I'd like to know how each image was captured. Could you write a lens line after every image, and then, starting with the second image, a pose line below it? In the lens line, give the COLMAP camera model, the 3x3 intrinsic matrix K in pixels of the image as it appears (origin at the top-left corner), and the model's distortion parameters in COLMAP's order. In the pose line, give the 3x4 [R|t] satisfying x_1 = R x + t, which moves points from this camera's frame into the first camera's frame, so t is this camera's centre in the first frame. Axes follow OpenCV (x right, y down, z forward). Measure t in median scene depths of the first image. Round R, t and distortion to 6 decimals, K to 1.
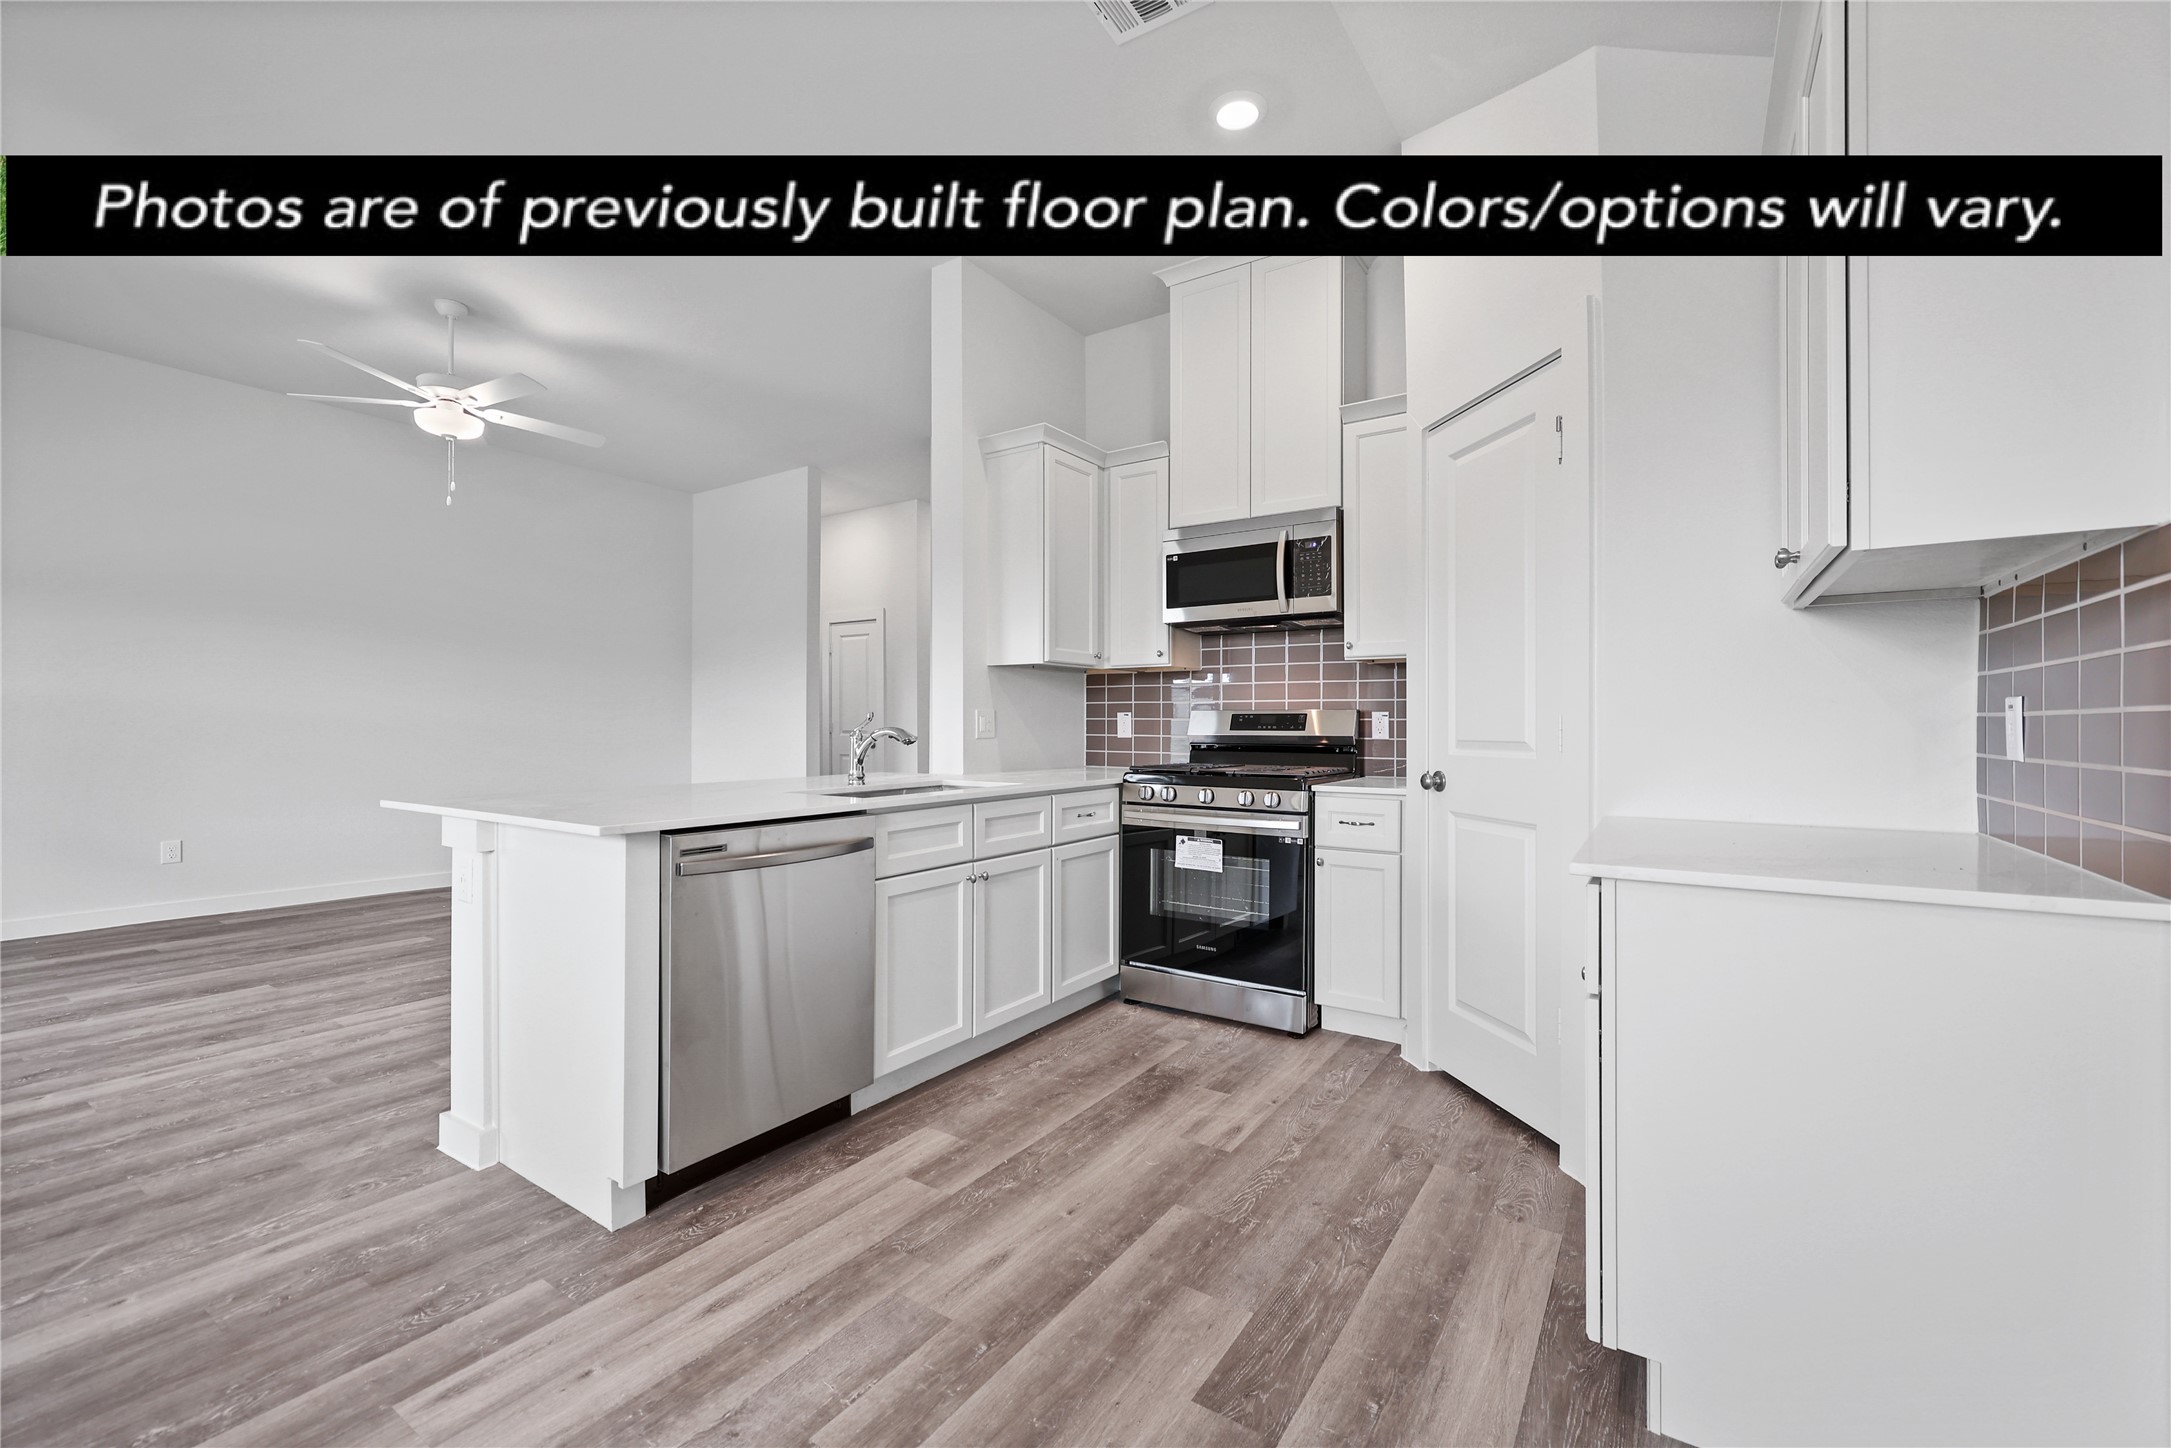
lens RADIAL K [[885.8, 0, 1084.6], [0, 885.8, 719.8], [0, 0, 1]] dist [-0.000277, -0.000178]
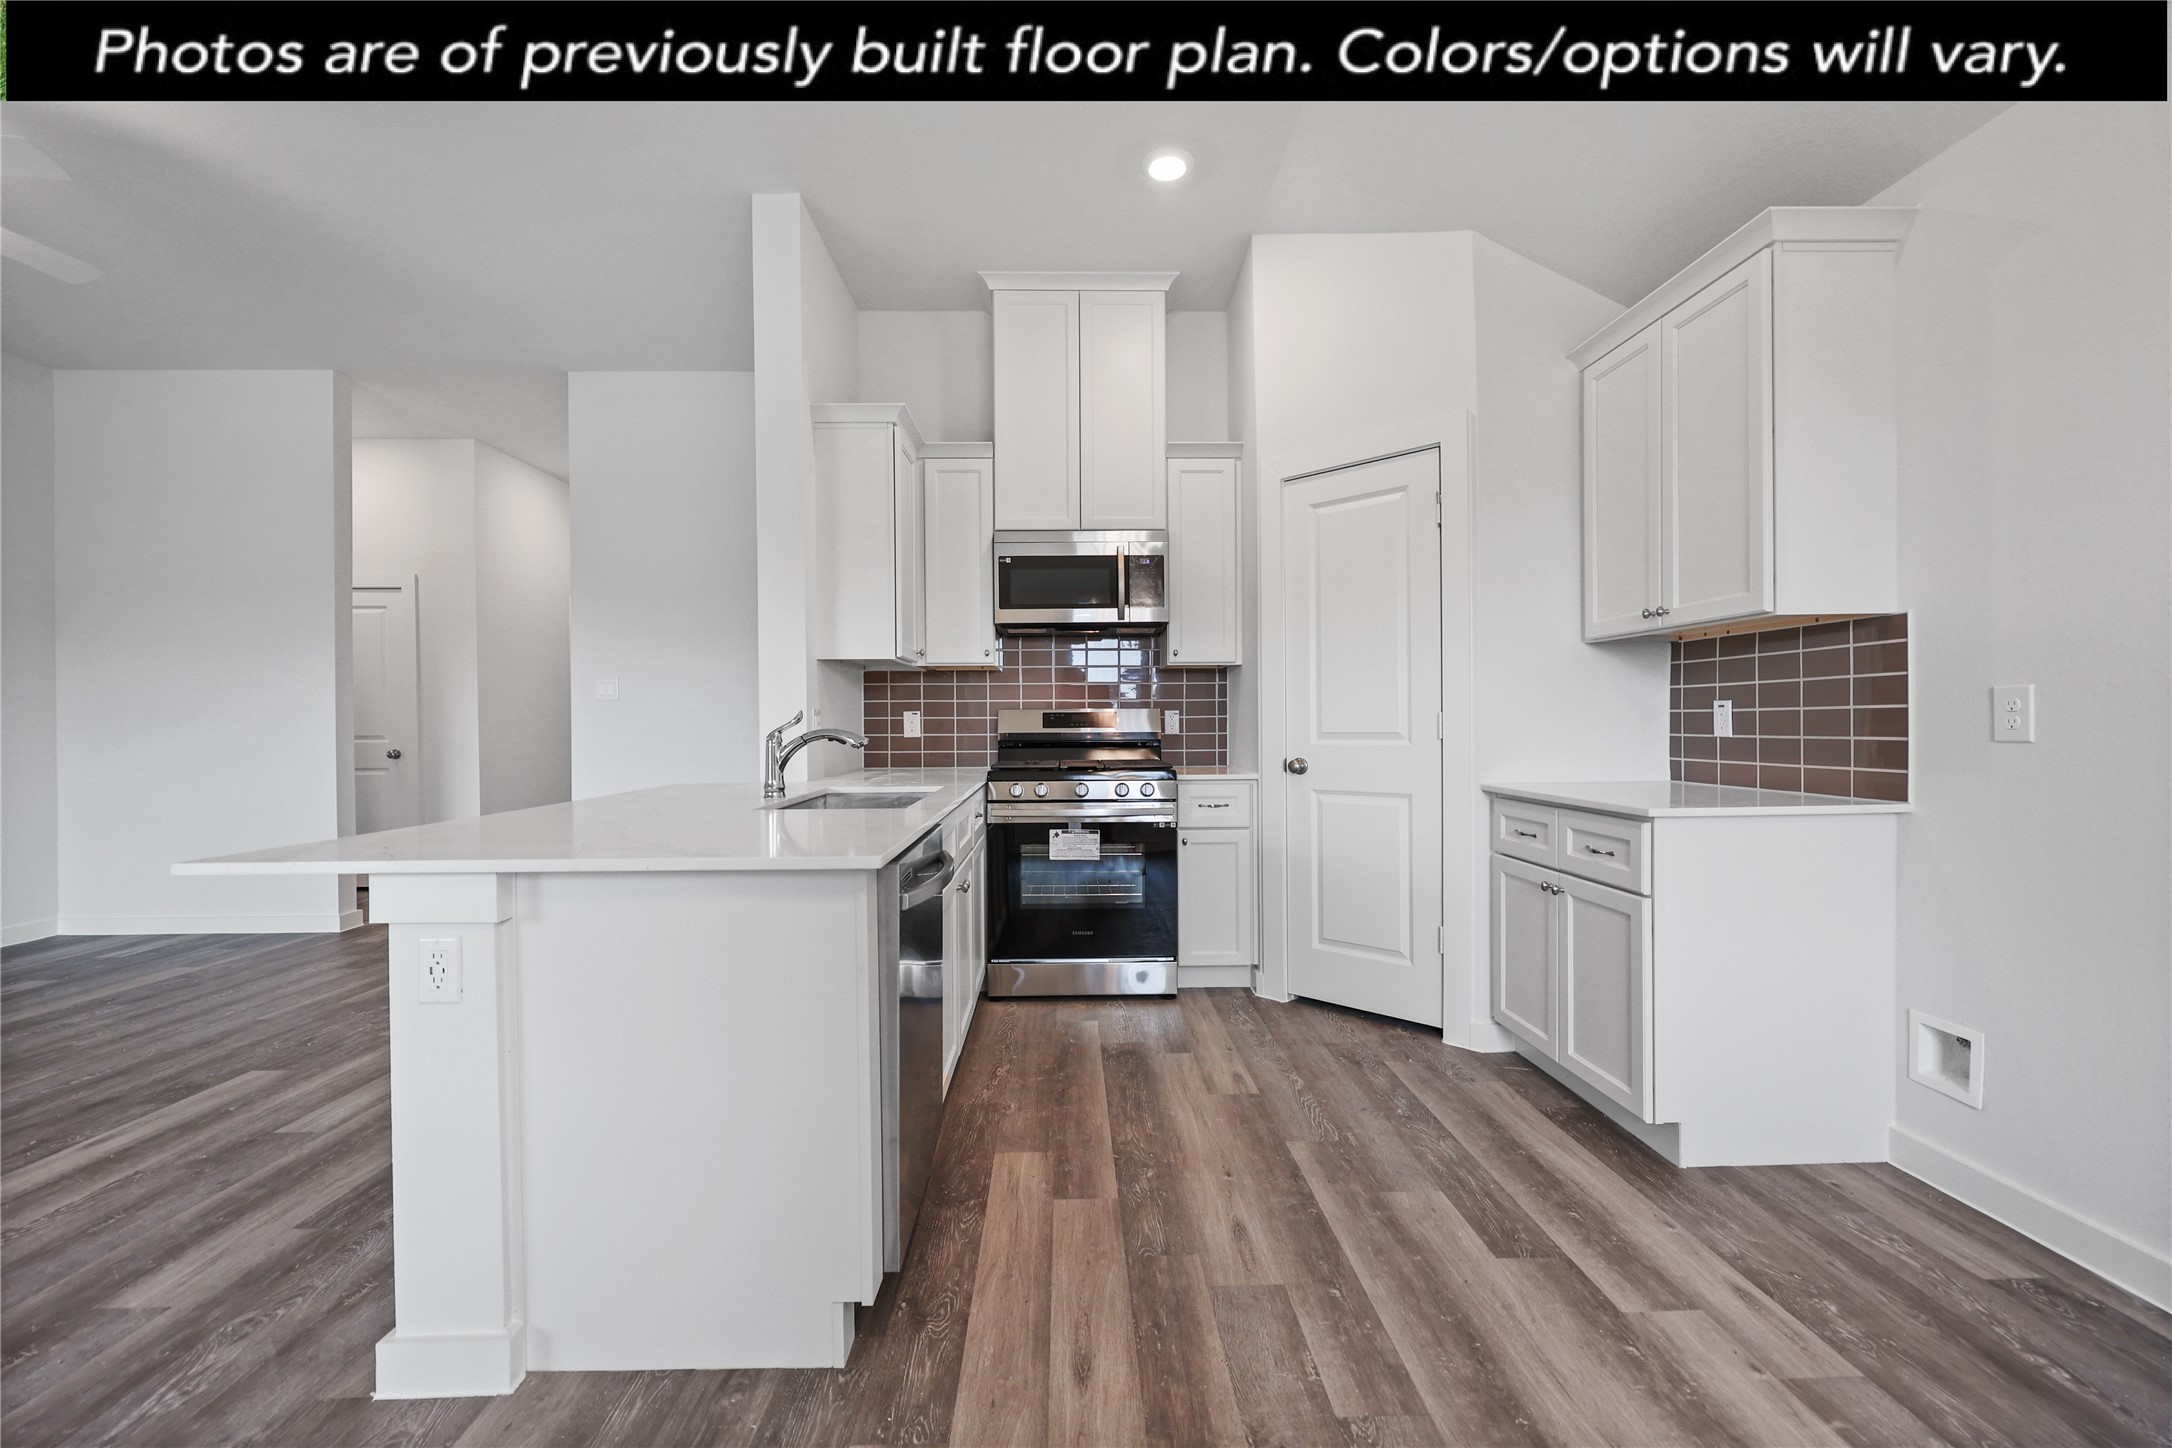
lens RADIAL K [[878.8, 0, 1076.1], [0, 878.8, 725.2], [0, 0, 1]] dist [-0.002674, -0.000453]
pose [[0.822358, -0.009888, 0.568884, -0.627725], [0.006466, 0.999947, 0.008034, 0.000514], [-0.568933, -0.002929, 0.822378, 0.188079]]
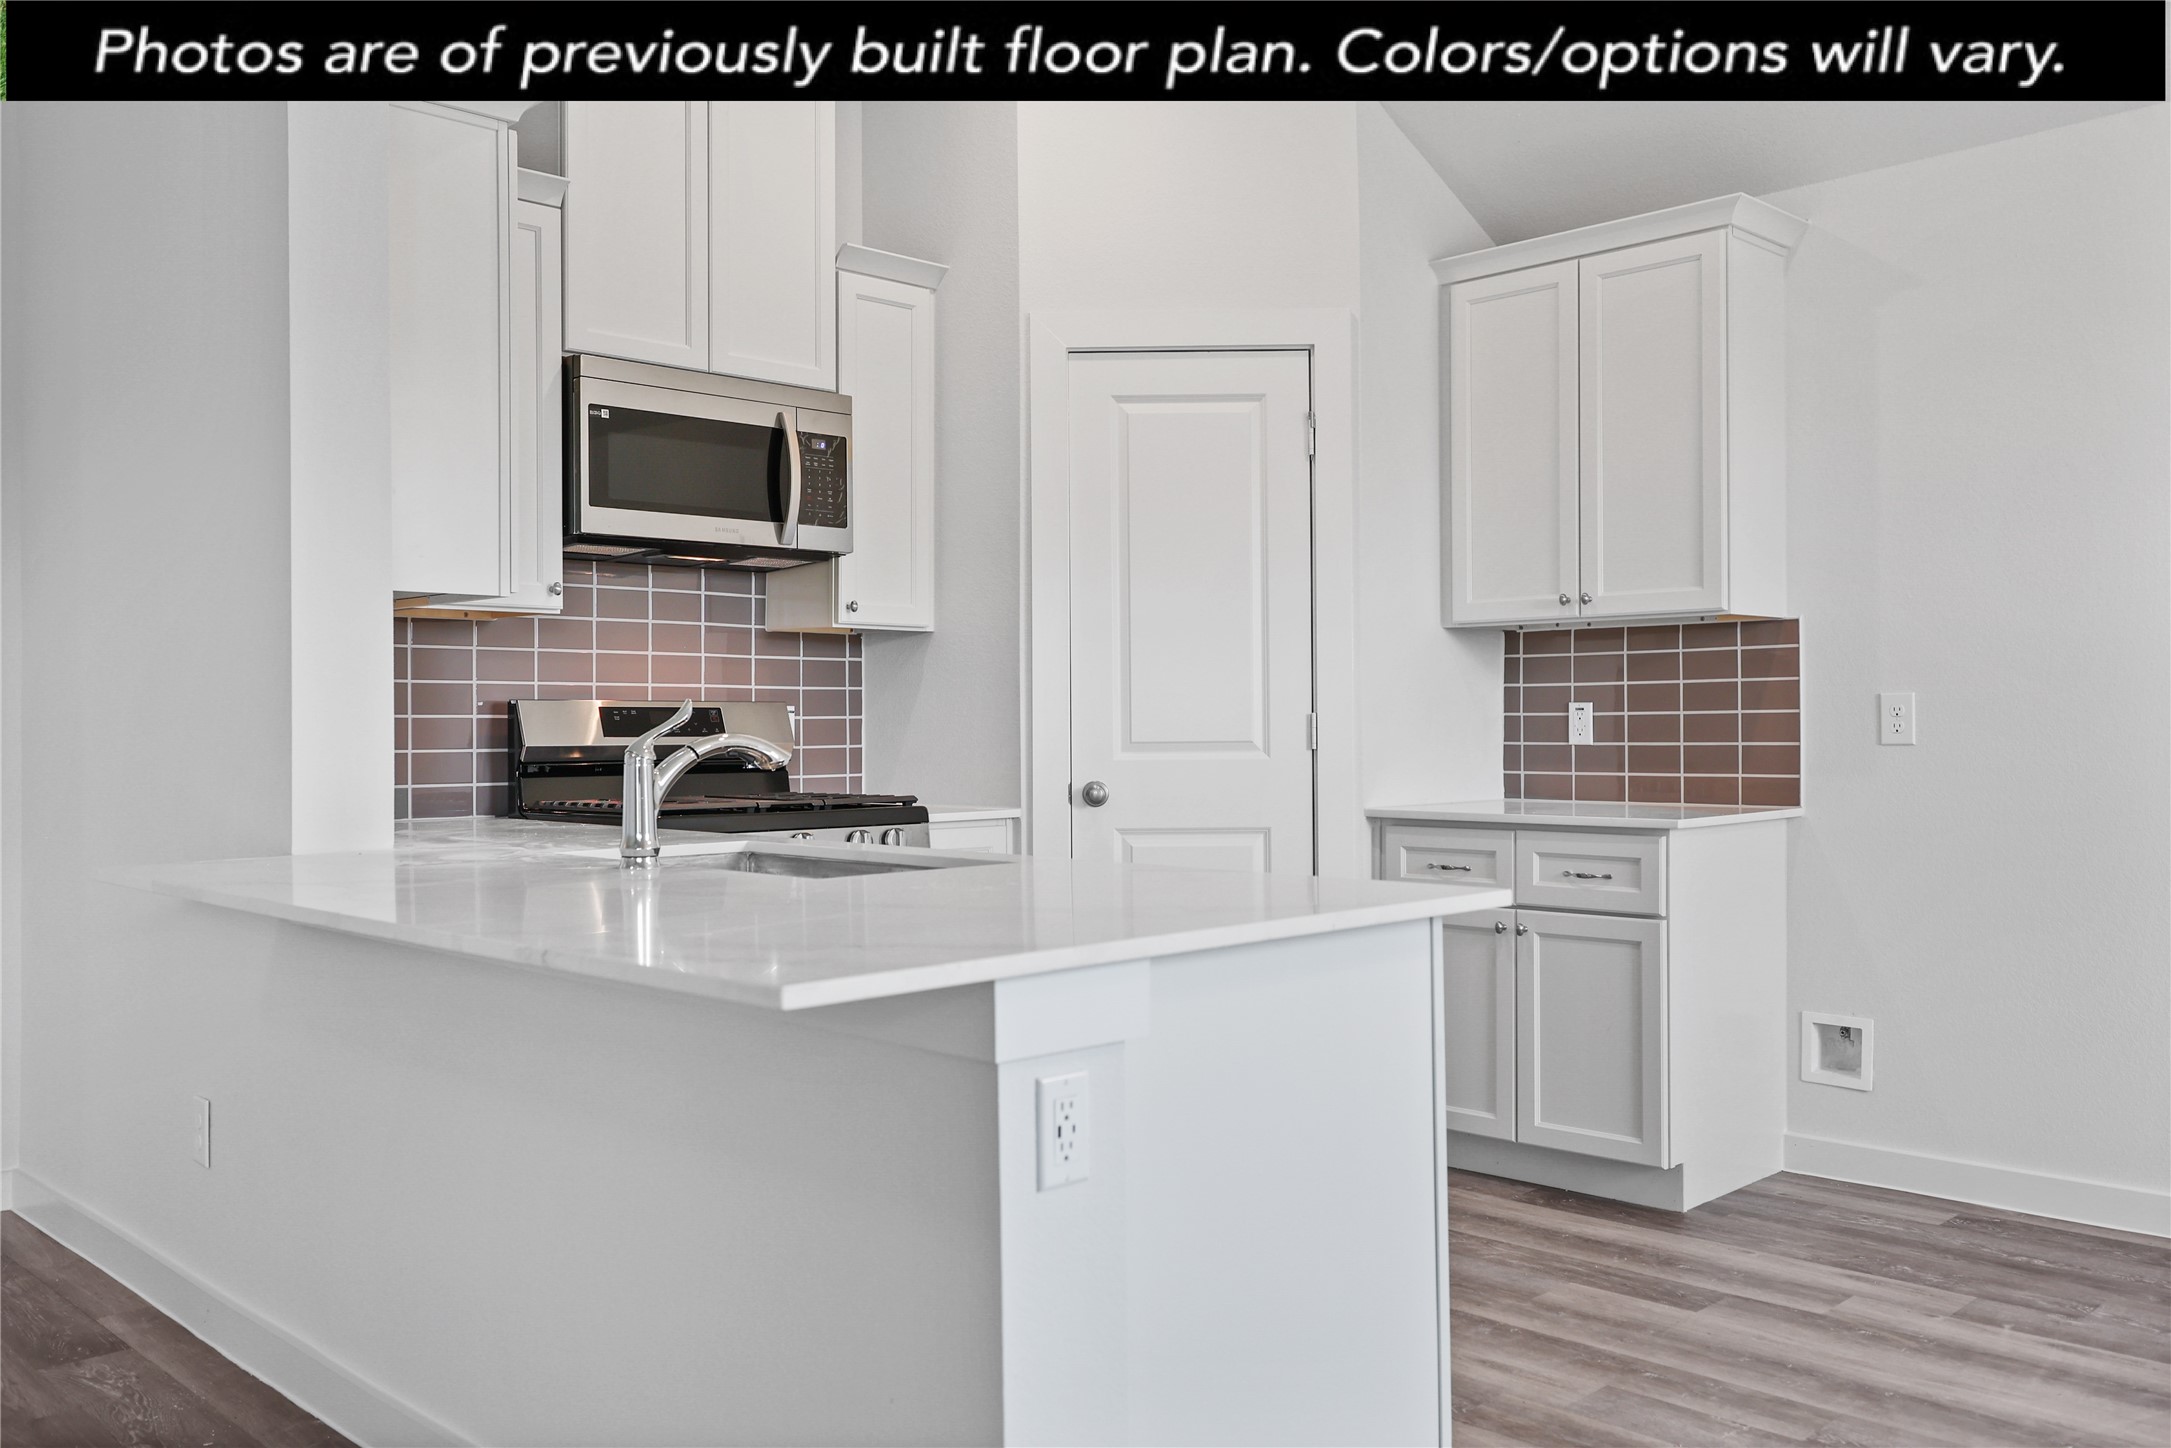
lens RADIAL K [[1792.7, 0, 1072.9], [0, 1792.7, 723.7], [0, 0, 1]] dist [-0.007352, -0.002314]
pose [[0.208728, -0.002037, 0.977972, -1.355648], [0.000472, 0.999998, 0.001982, 0.002522], [-0.977974, 0.000048, 0.208729, 0.767317]]
